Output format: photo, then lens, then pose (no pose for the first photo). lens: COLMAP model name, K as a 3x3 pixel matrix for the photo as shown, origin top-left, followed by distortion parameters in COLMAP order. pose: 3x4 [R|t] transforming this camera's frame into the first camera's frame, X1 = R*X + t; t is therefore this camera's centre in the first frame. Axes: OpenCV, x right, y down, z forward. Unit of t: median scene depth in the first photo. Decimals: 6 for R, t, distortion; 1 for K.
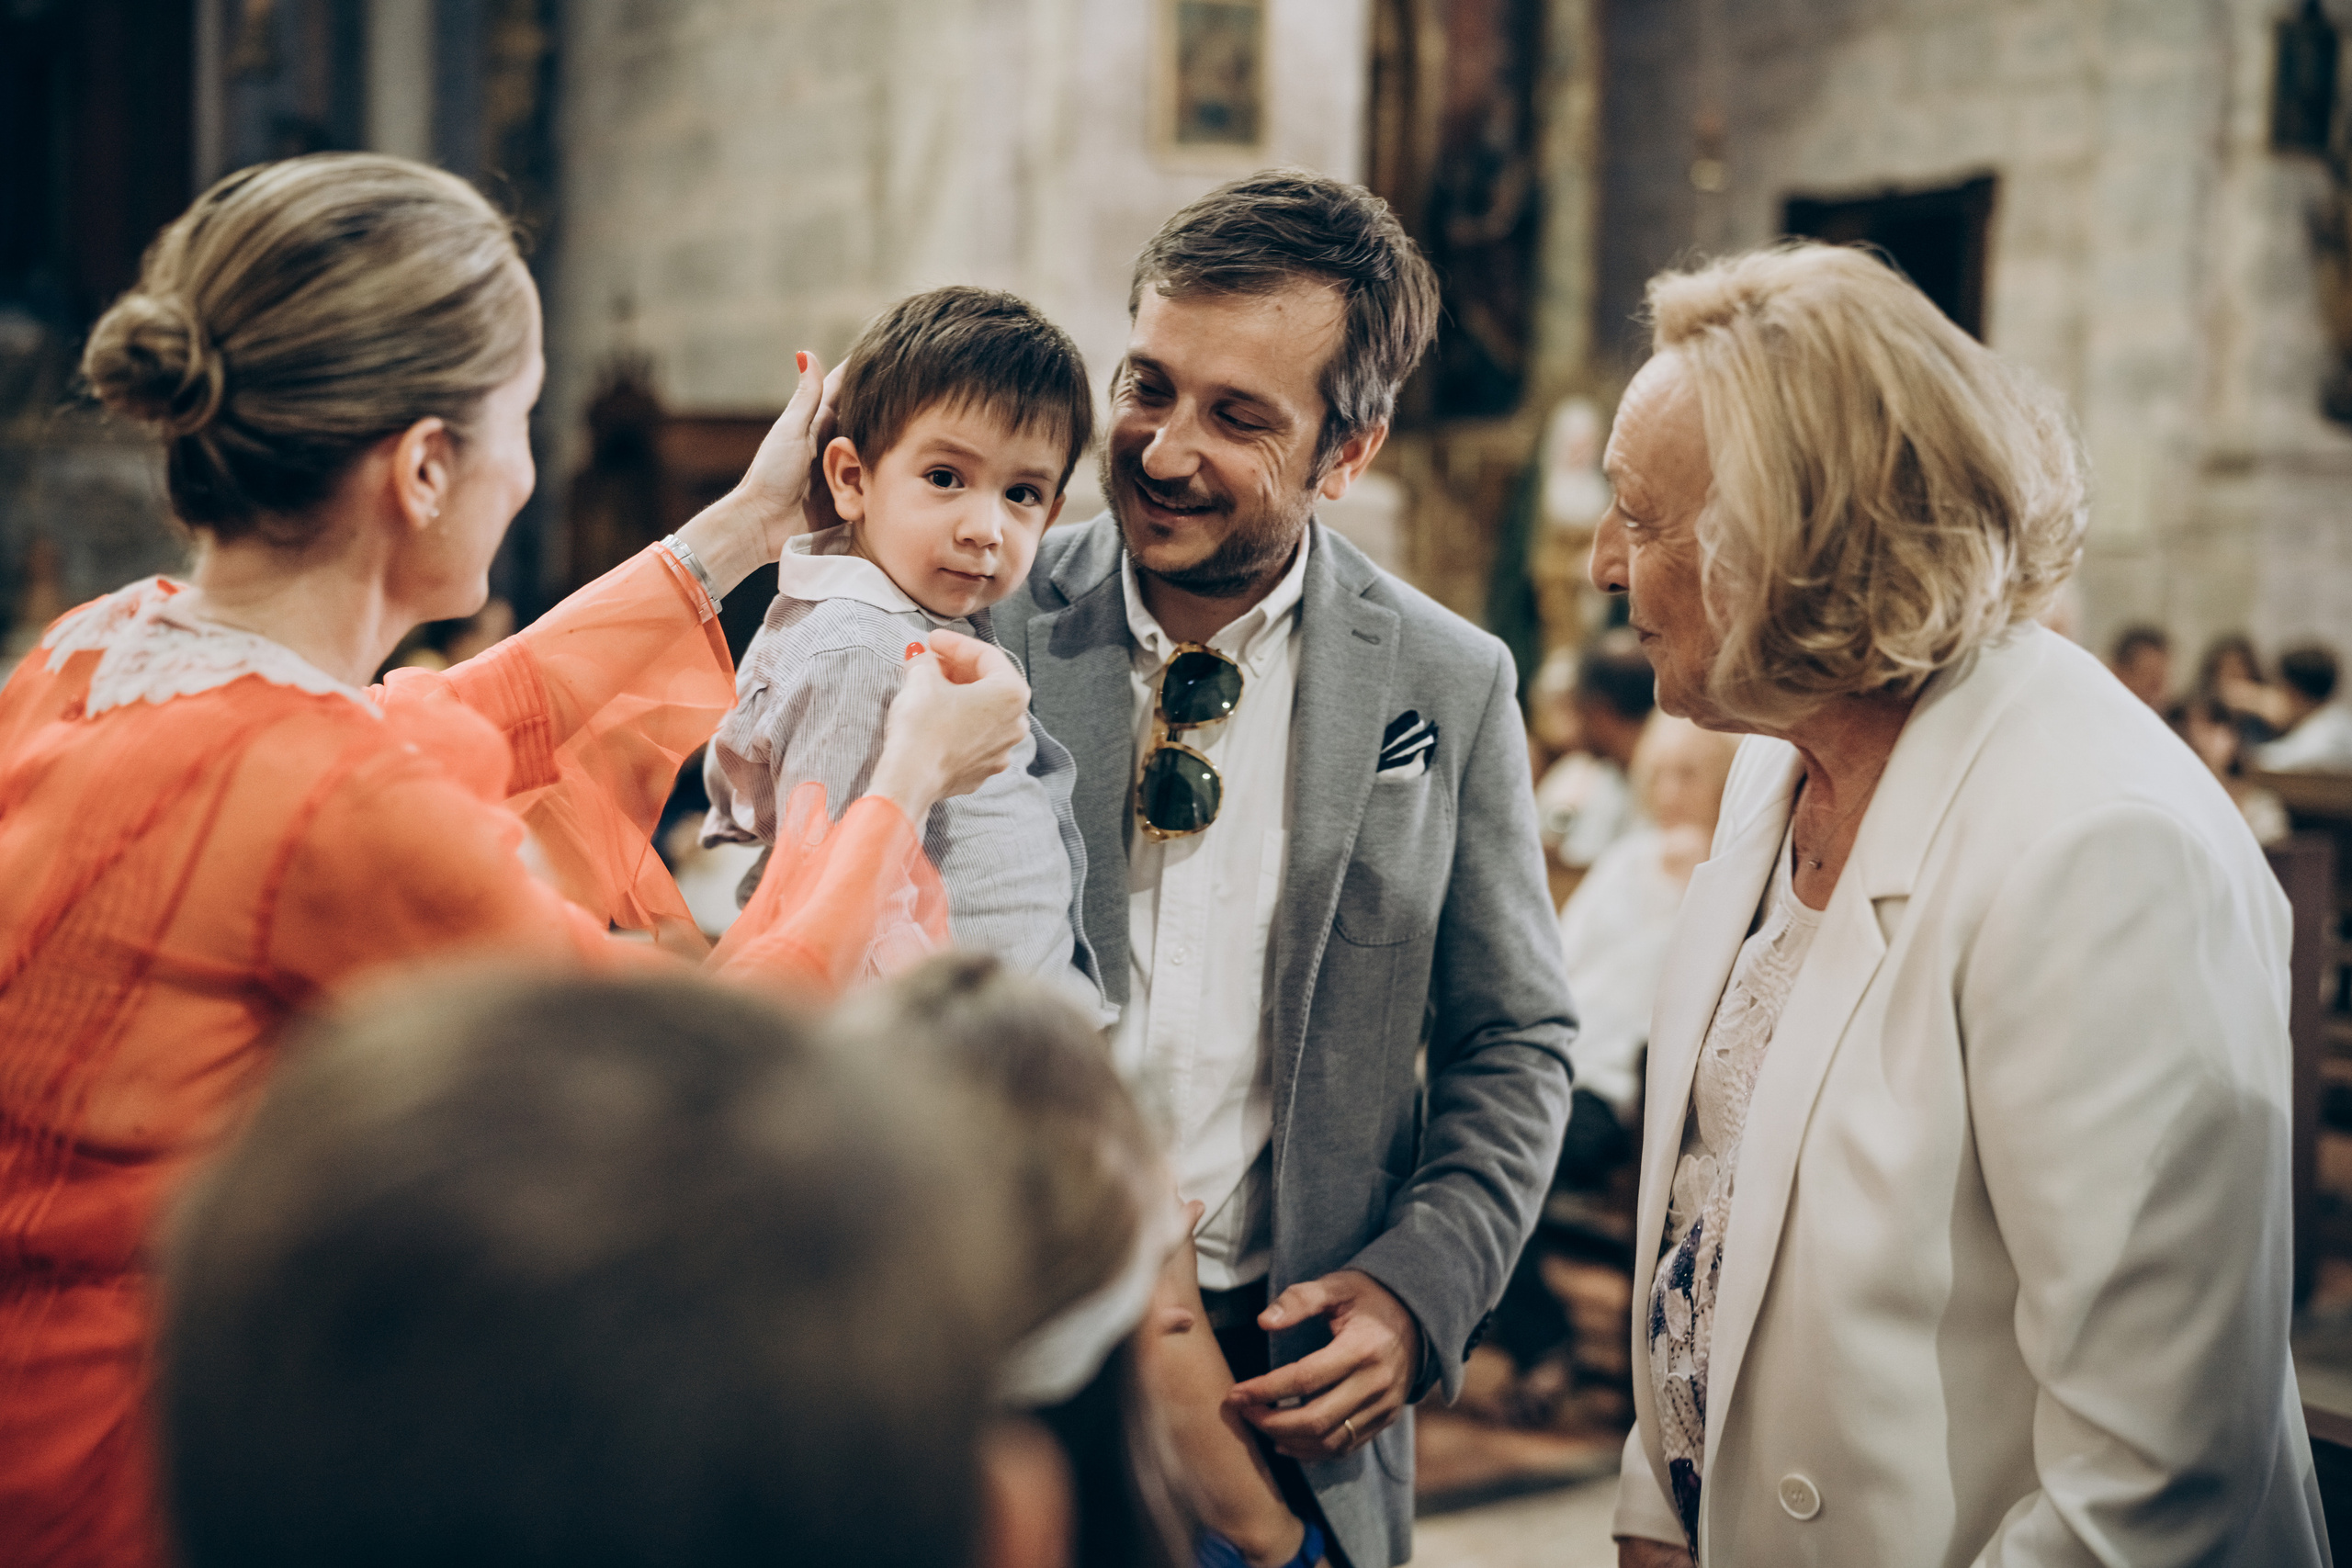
lens RADIAL K [[3344.4, 0, 1210.2], [0, 3344.4, 786.3], [0, 0, 1]] dist [0.017775, 0.051057]
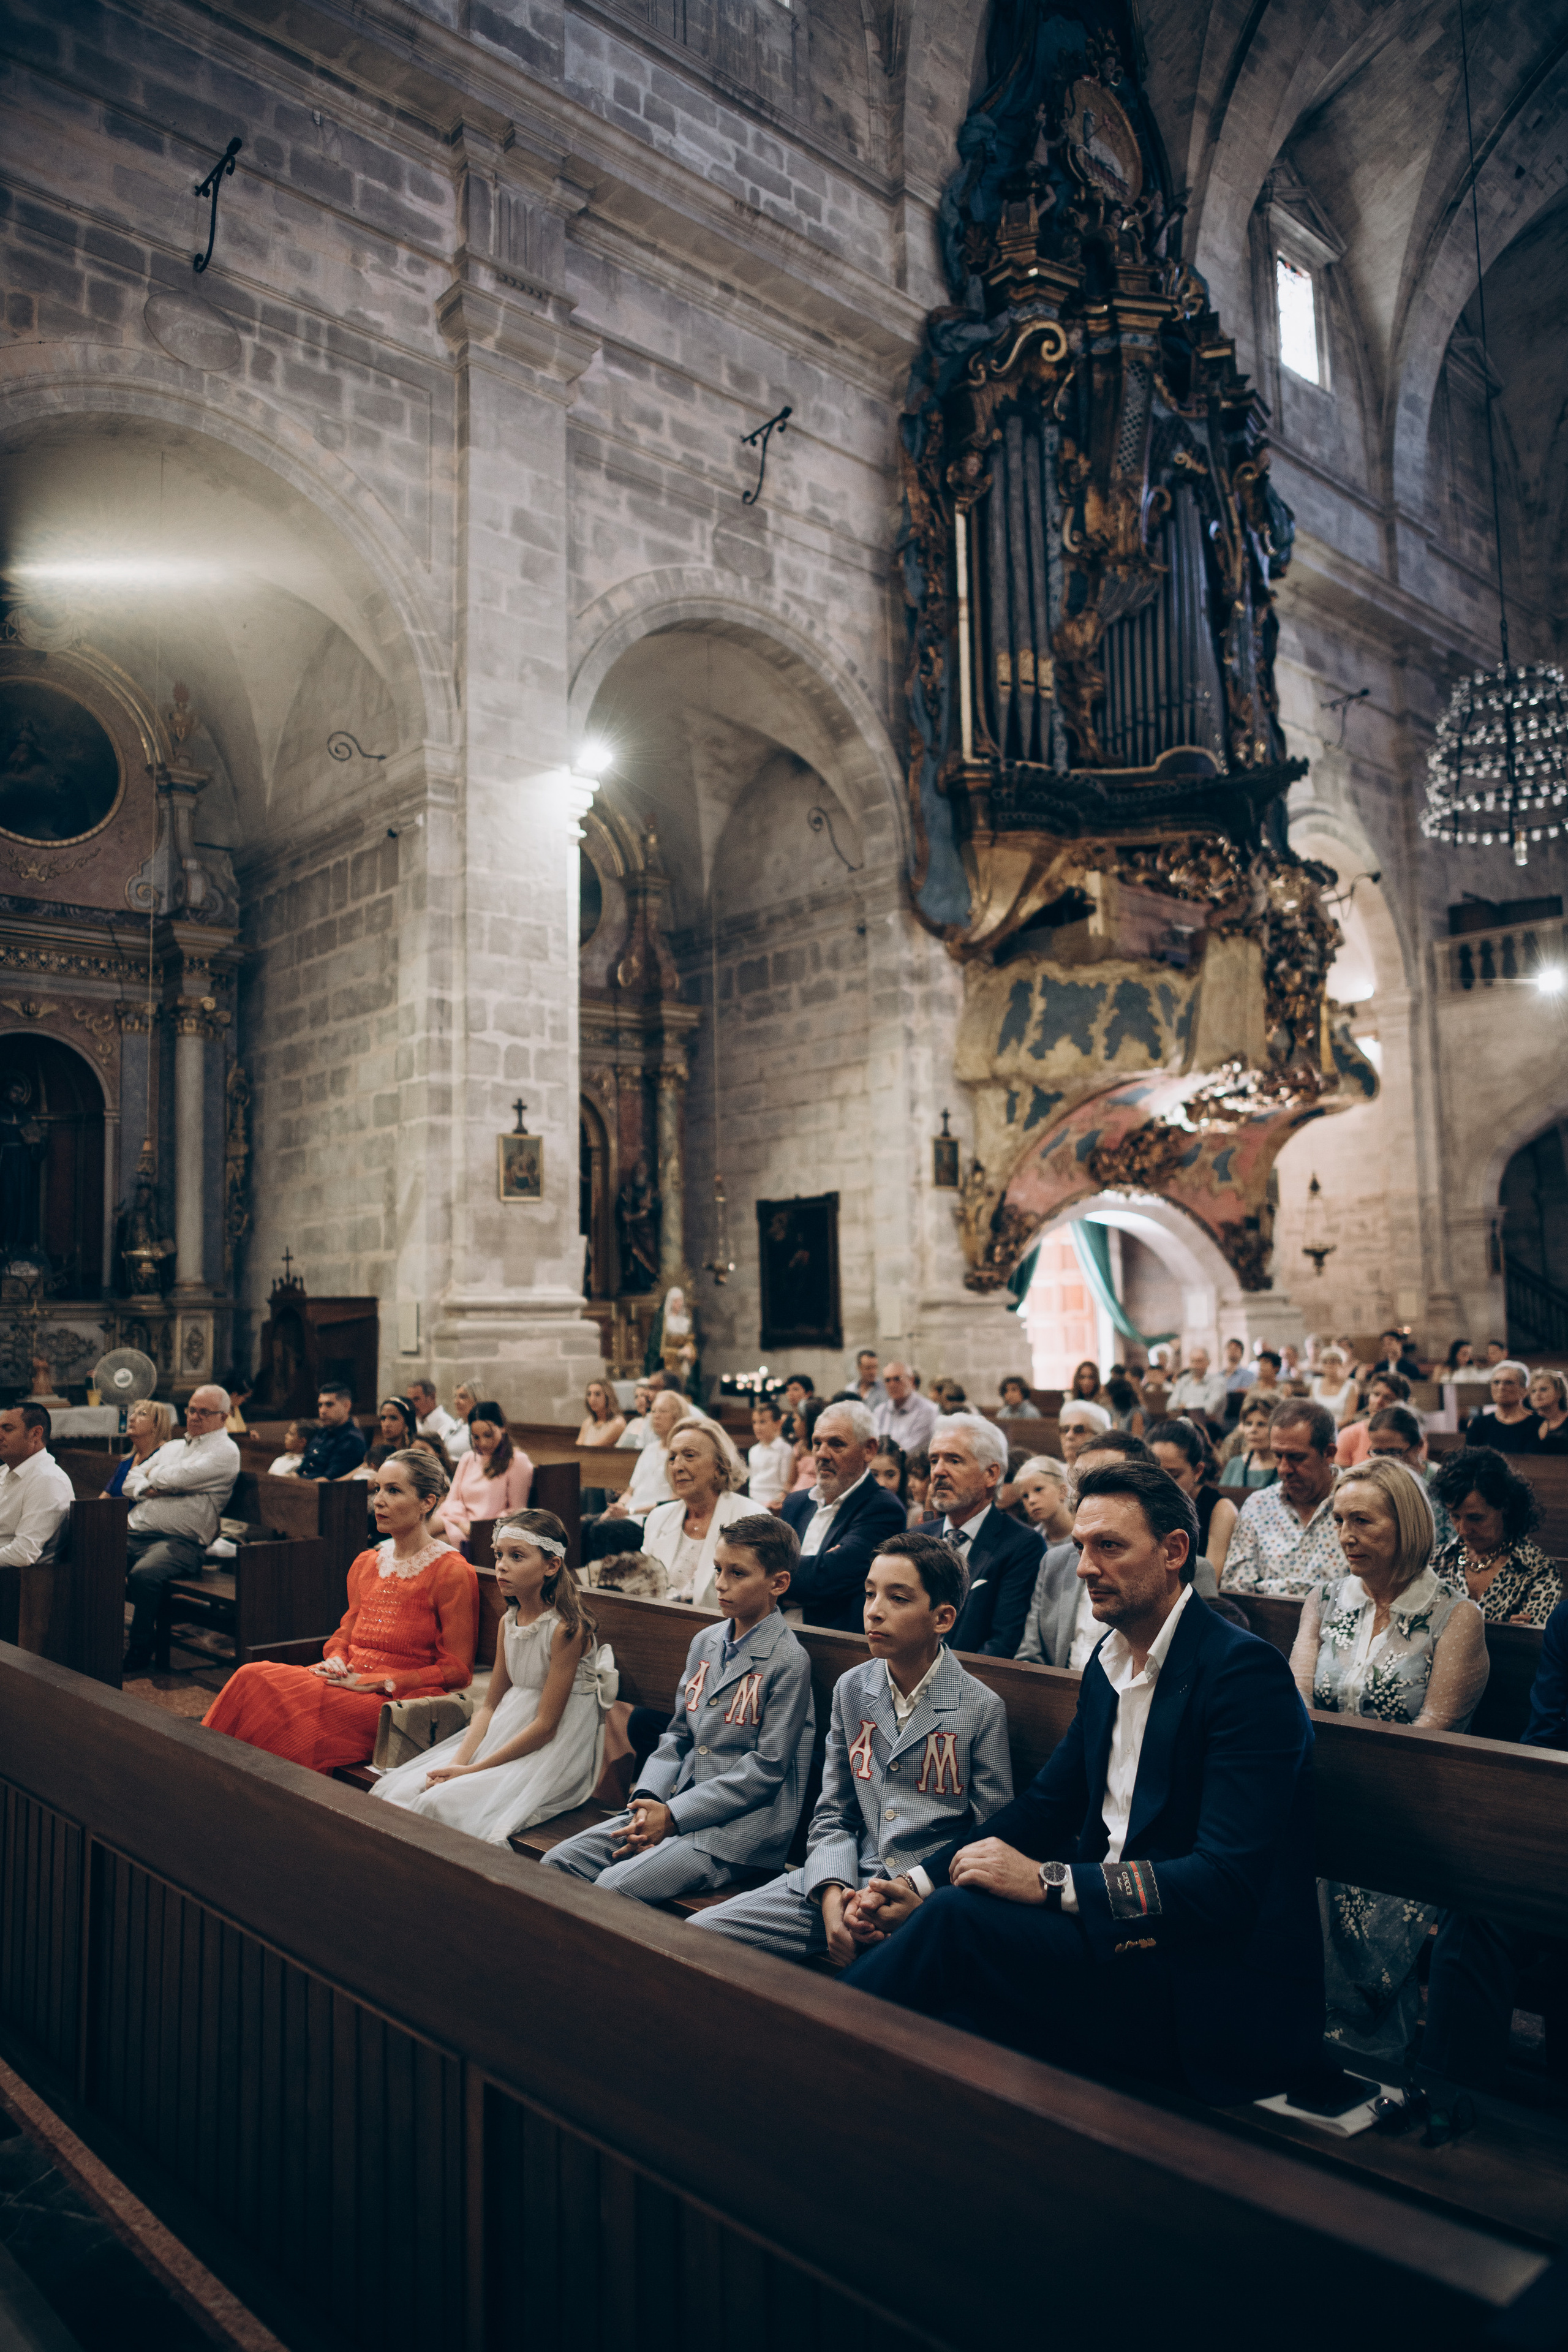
lens RADIAL K [[1624.6, 0, 790.9], [0, 1624.6, 1172.8], [0, 0, 1]] dist [-0.030882, 0.005516]
pose [[0.987557, -0.007194, 0.157097, 0.007171], [0.034919, 0.984047, -0.174446, 0.015877], [-0.153336, 0.177761, 0.972054, -0.204023]]
